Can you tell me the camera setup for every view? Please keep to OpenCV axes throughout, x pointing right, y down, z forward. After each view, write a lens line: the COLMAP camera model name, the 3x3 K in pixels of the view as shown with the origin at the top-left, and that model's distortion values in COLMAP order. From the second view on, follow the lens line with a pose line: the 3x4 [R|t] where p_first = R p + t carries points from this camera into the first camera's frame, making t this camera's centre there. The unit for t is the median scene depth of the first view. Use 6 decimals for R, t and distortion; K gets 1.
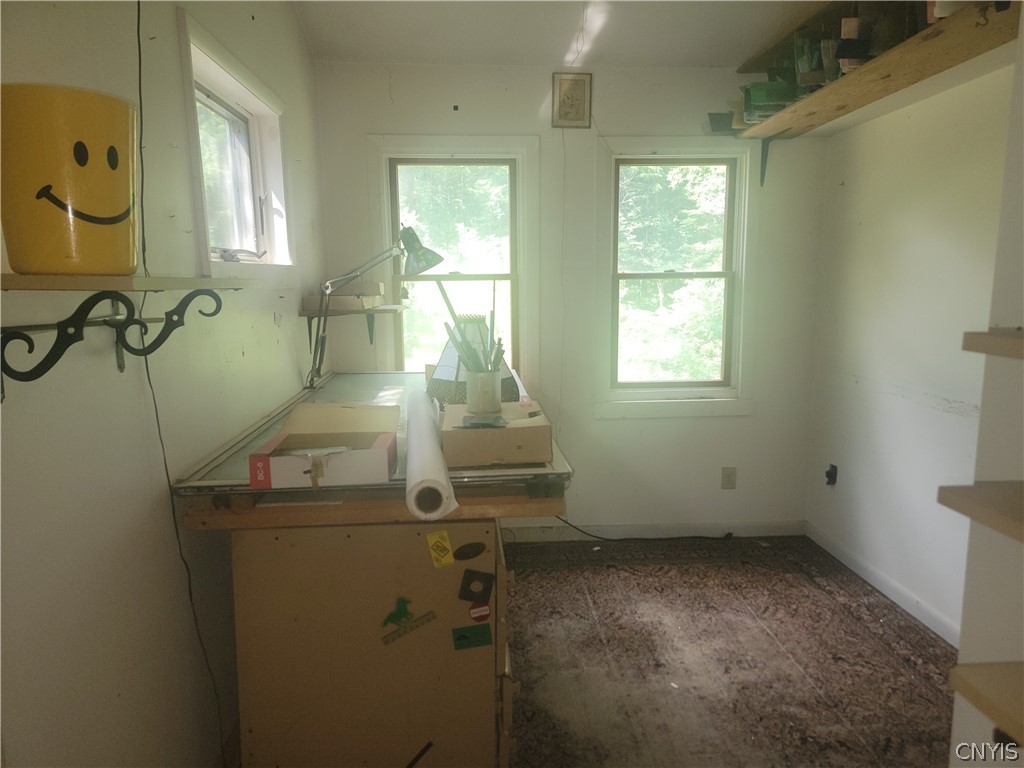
lens RADIAL K [[710.0, 0, 524.9], [0, 710.0, 398.6], [0, 0, 1]] dist [0.058615, -0.004787]
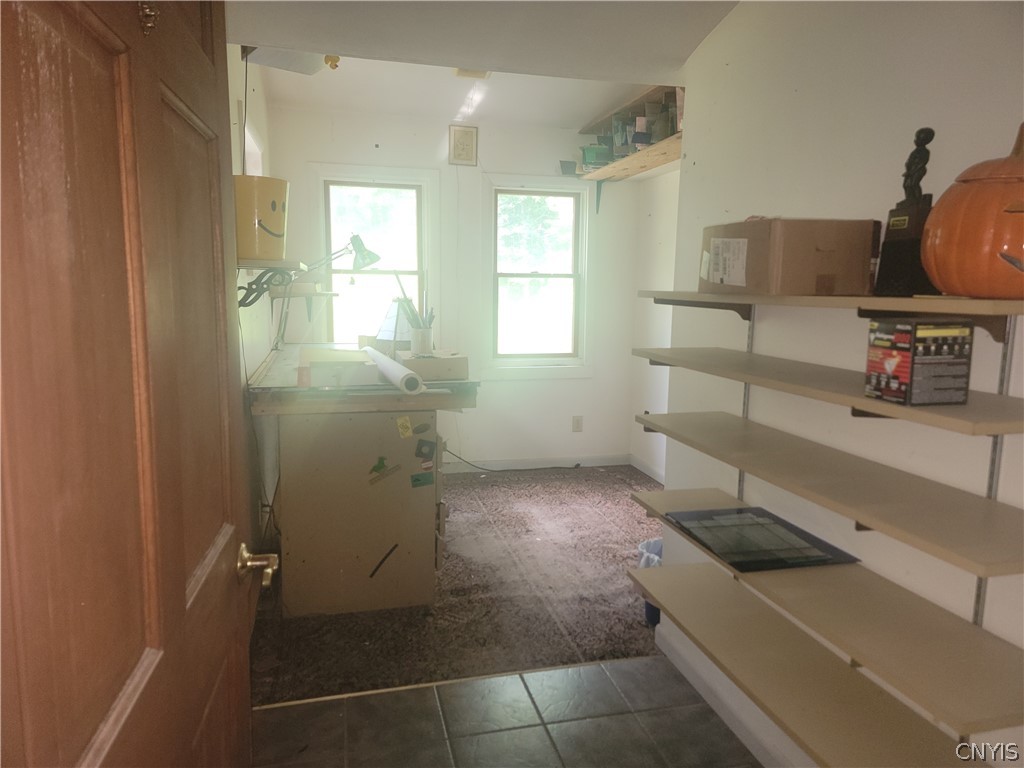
lens RADIAL K [[710.0, 0, 524.9], [0, 710.0, 398.6], [0, 0, 1]] dist [0.058615, -0.004787]
pose [[0.982859, -0.006646, 0.184239, -0.085552], [0.007551, 0.999963, -0.004207, 0.087289], [-0.184204, 0.005526, 0.982873, -0.424524]]
